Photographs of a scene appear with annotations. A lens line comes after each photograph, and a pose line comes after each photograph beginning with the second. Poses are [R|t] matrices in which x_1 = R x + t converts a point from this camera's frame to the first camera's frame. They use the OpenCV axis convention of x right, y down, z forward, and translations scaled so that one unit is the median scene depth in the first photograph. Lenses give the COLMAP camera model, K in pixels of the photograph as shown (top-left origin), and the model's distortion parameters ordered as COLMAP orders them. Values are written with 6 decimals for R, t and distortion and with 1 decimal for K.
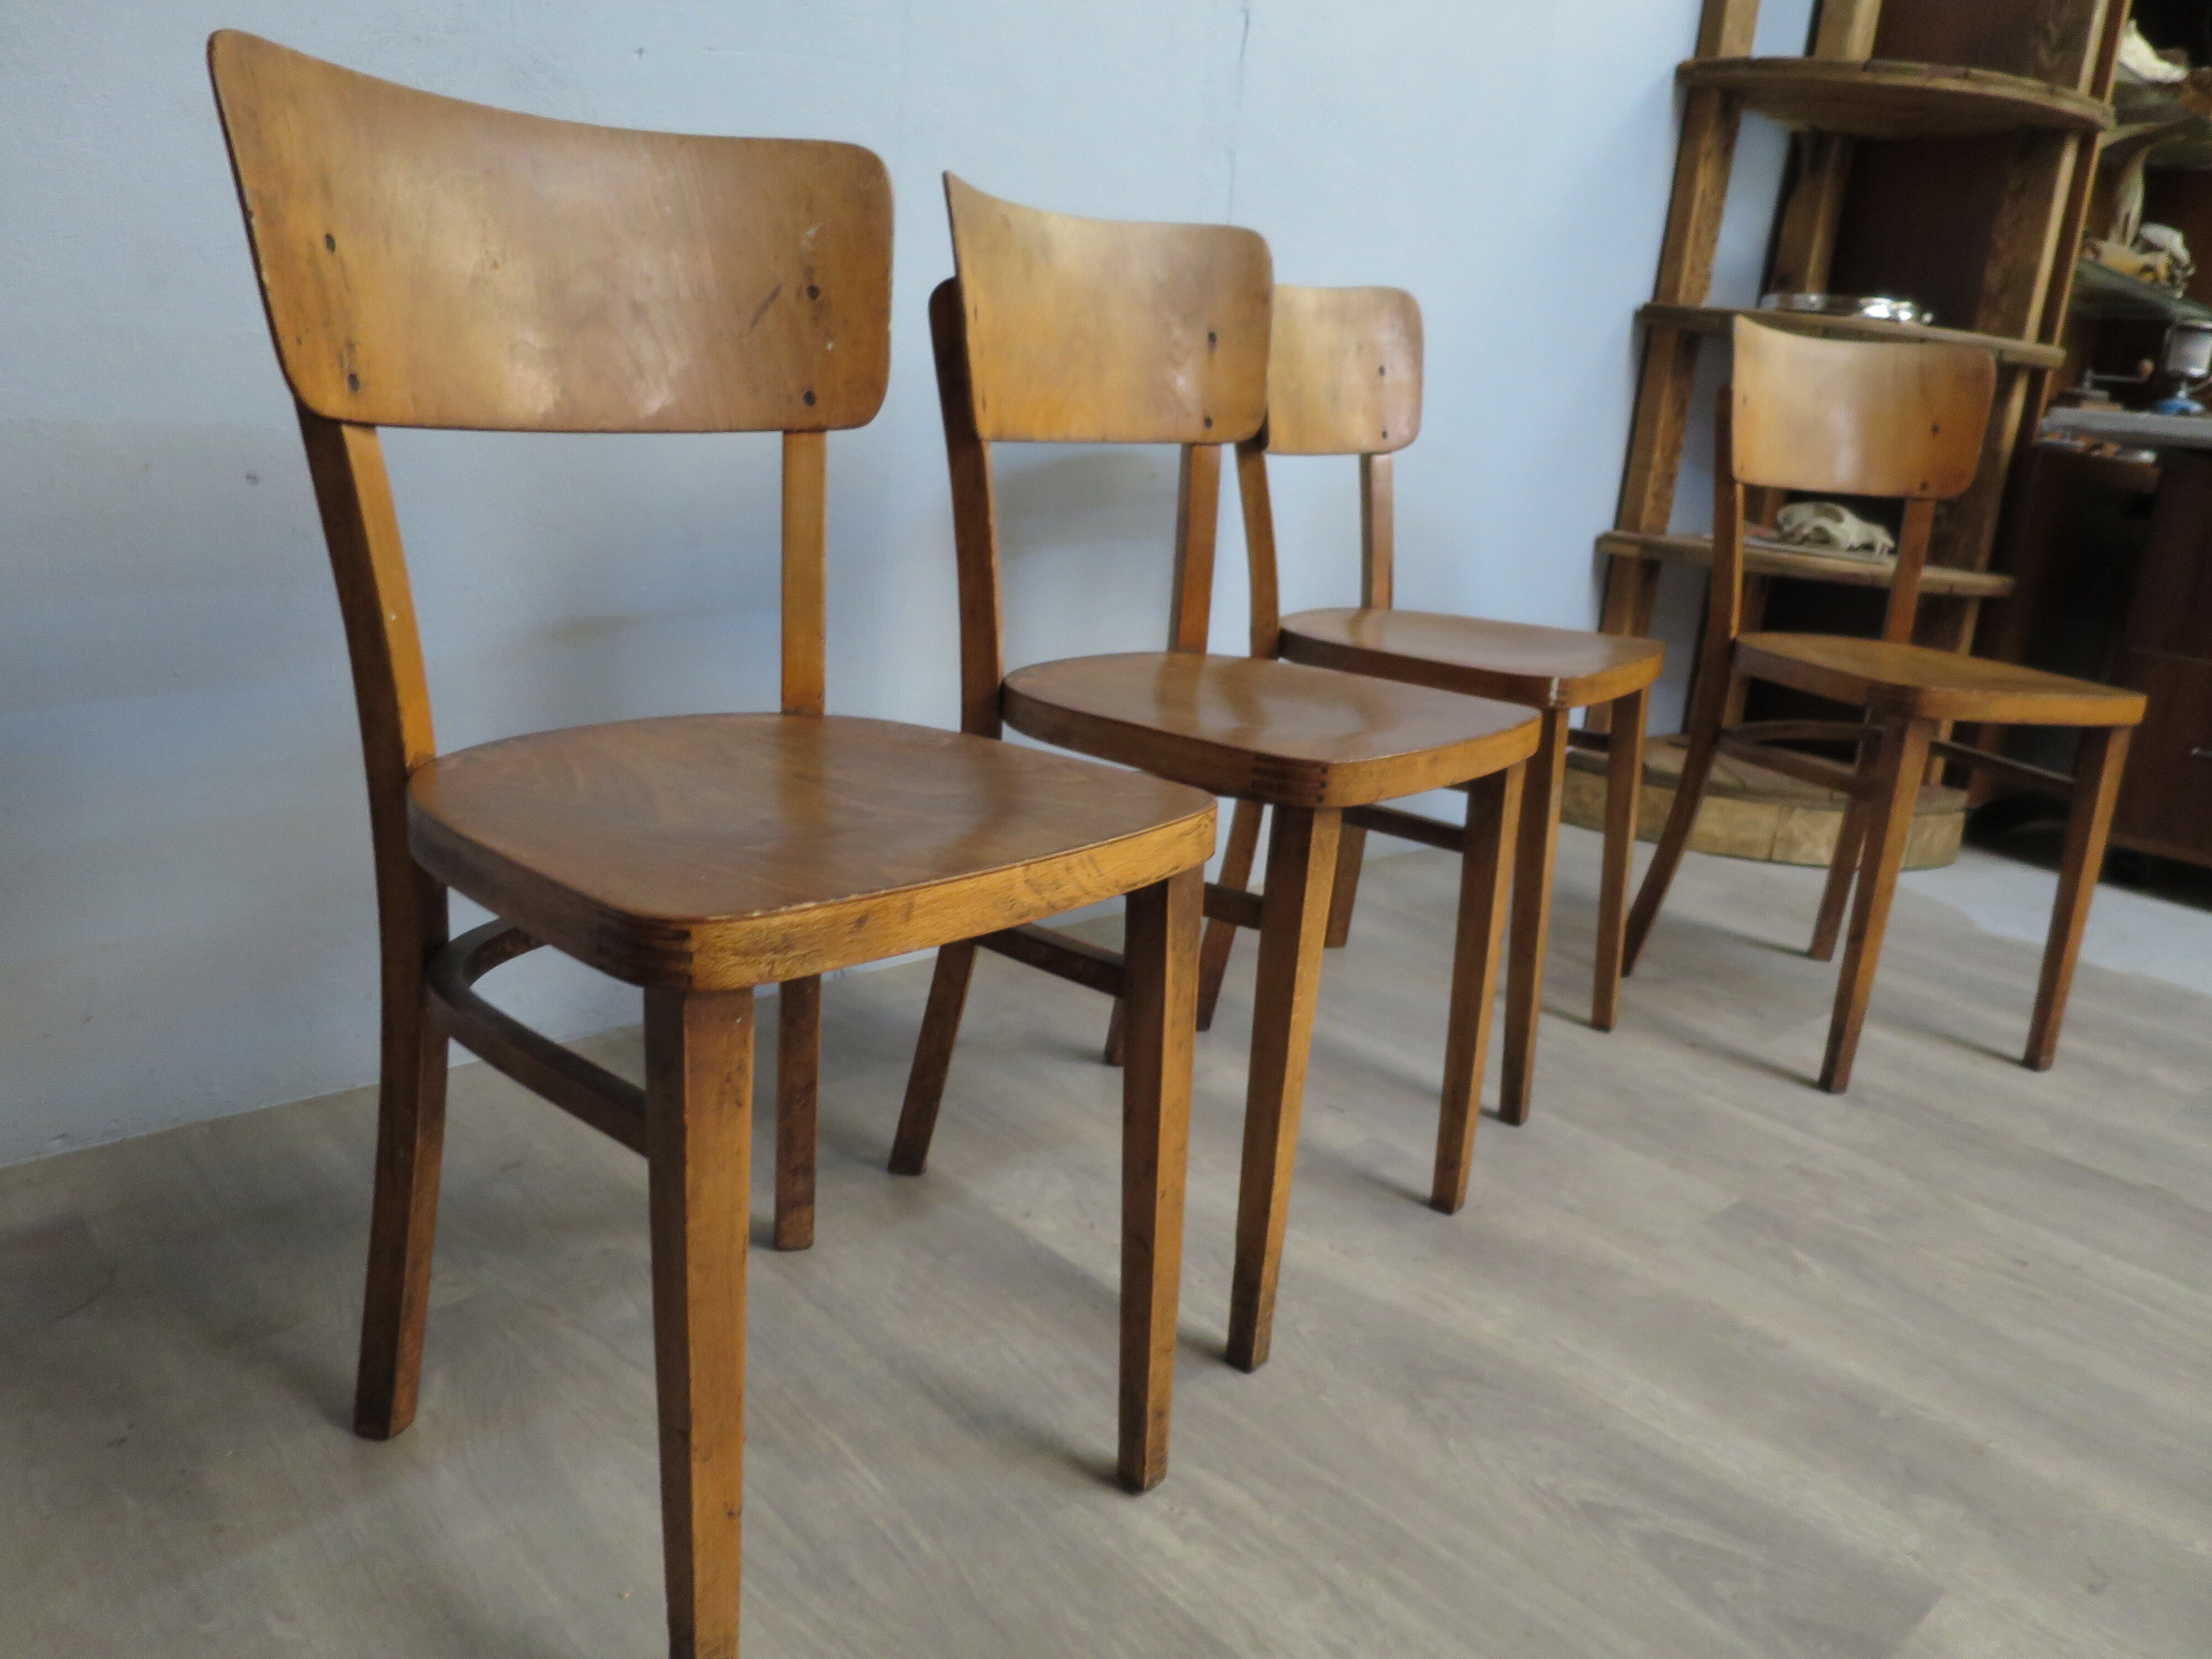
lens RADIAL K [[1563.5, 0, 1115.0], [0, 1563.5, 836.0], [0, 0, 1]] dist [-0.047631, 0.008739]
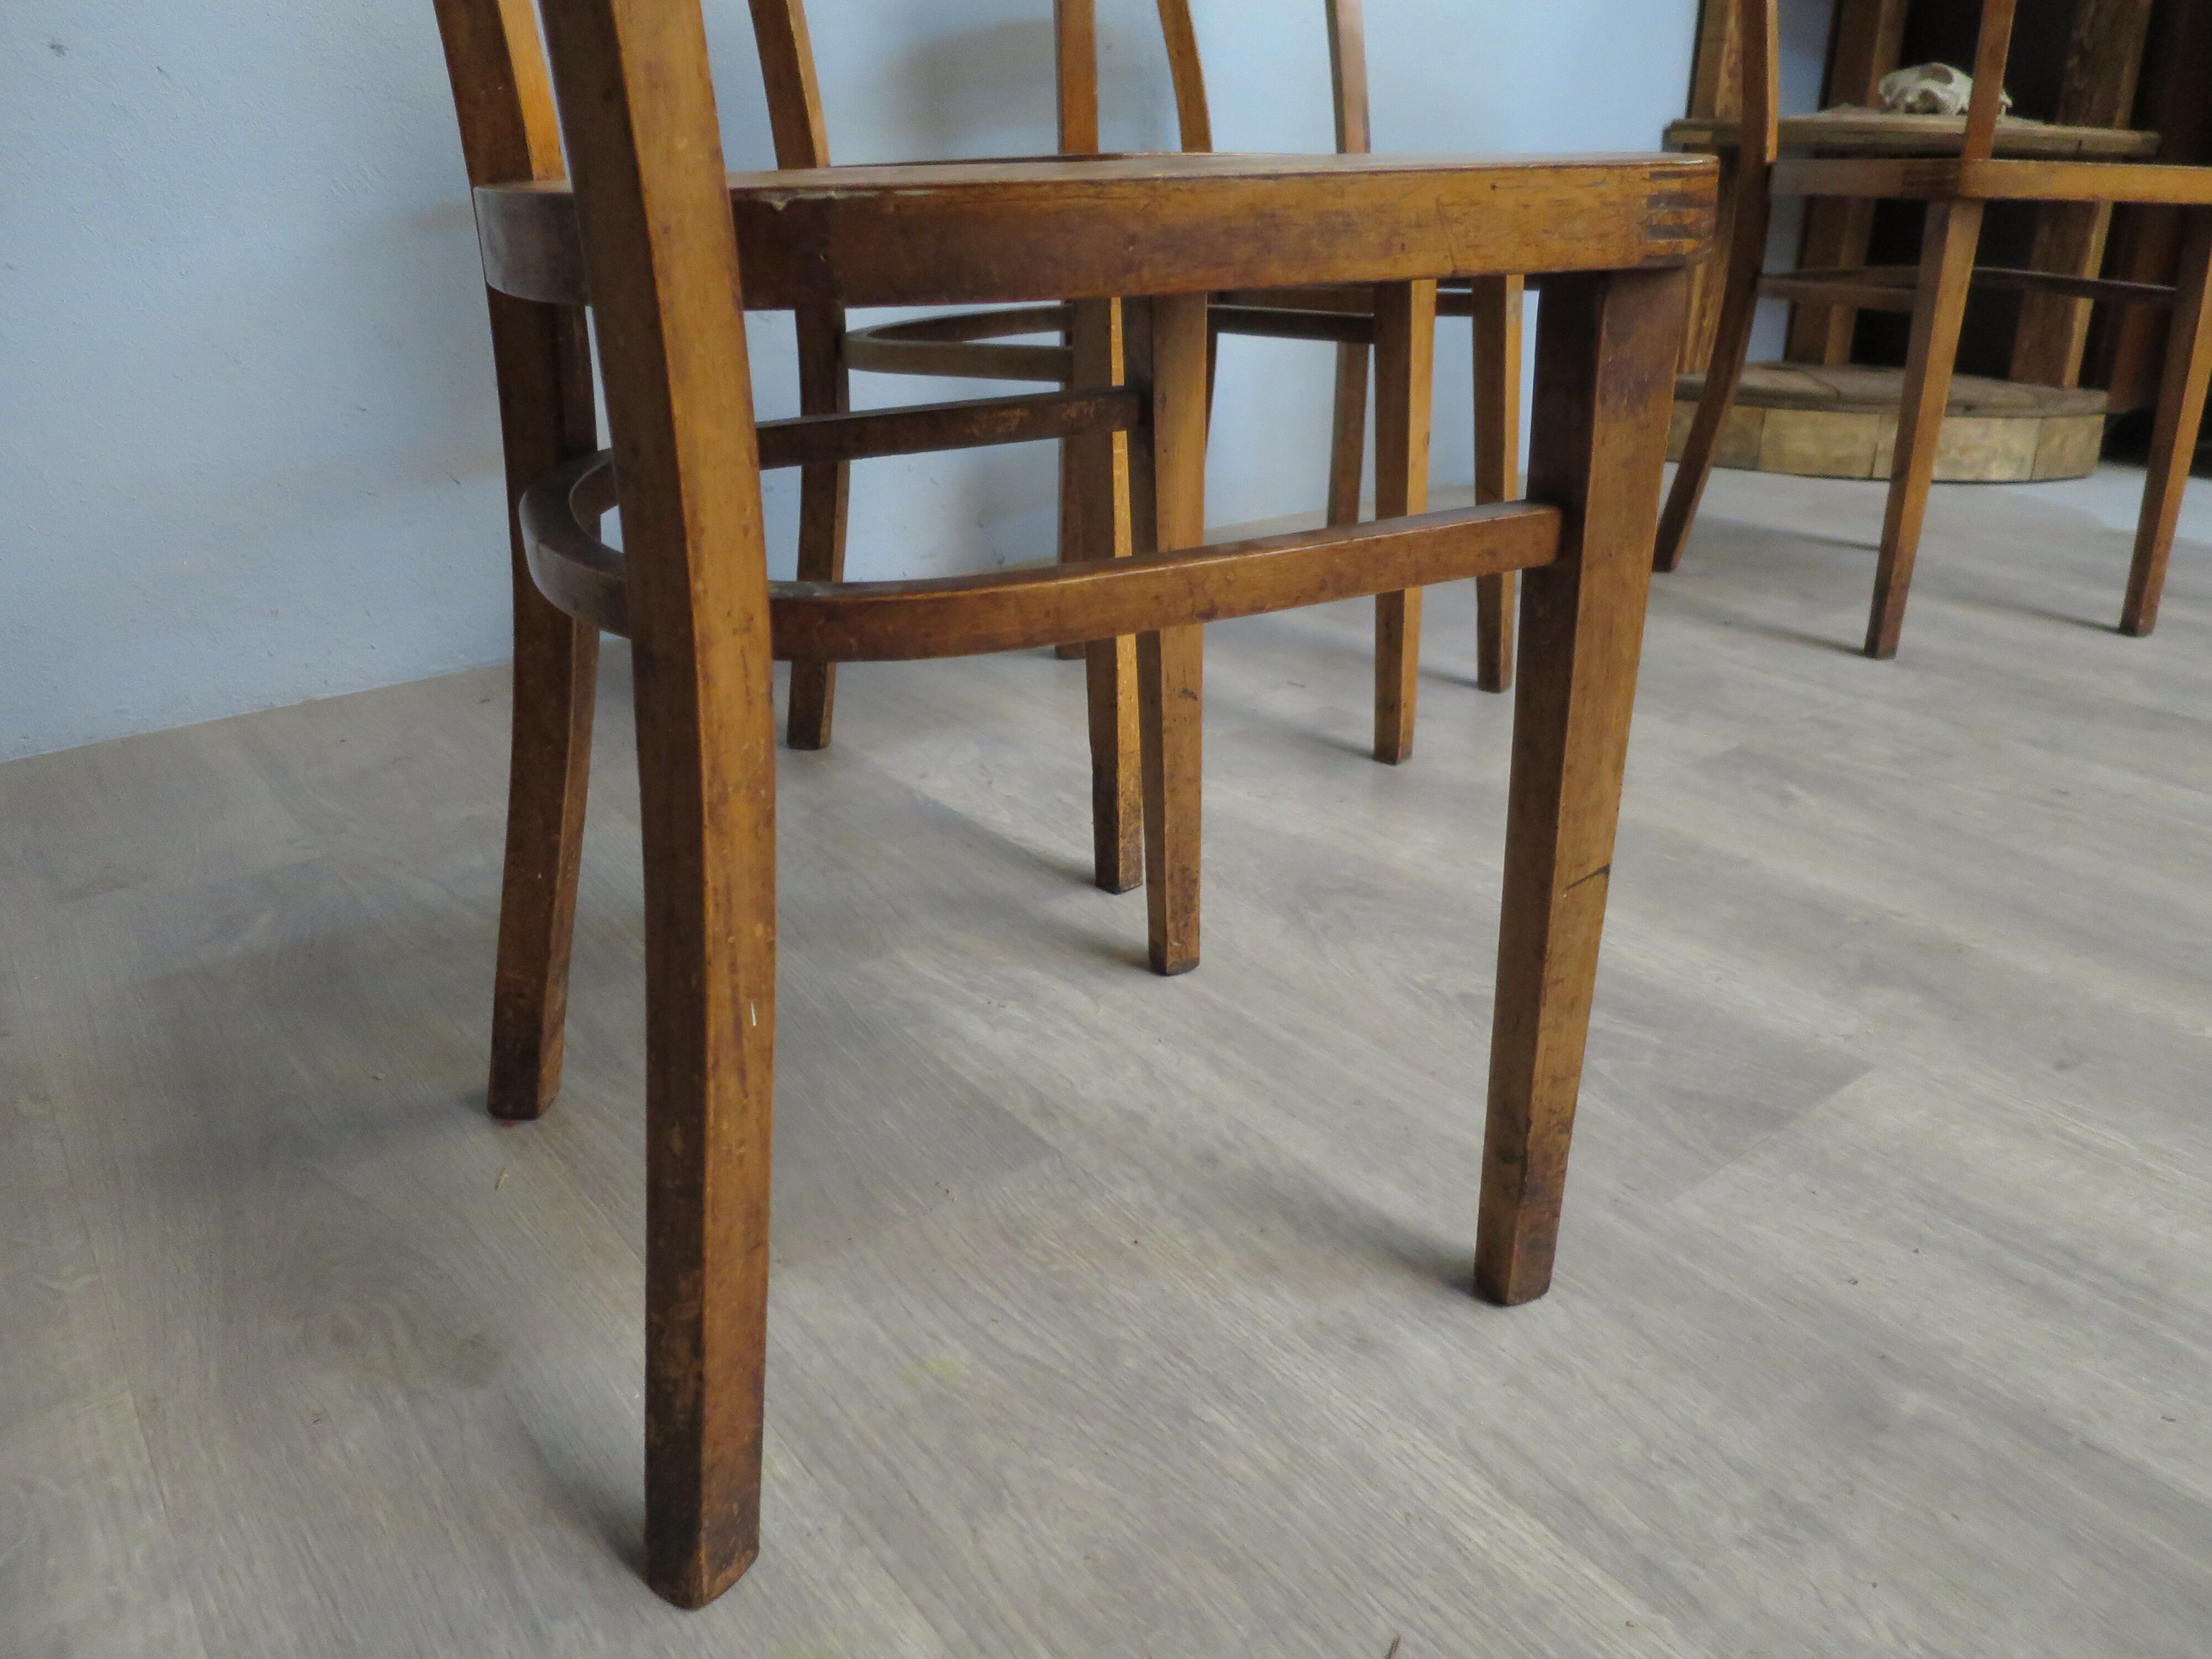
lens RADIAL K [[1563.5, 0, 1104.0], [0, 1563.5, 822.8], [0, 0, 1]] dist [-0.047631, 0.008739]
pose [[0.991931, -0.051154, -0.115999, 0.159371], [0.065907, 0.989692, 0.127145, 0.158056], [0.108299, -0.133764, 0.985078, 0.079603]]
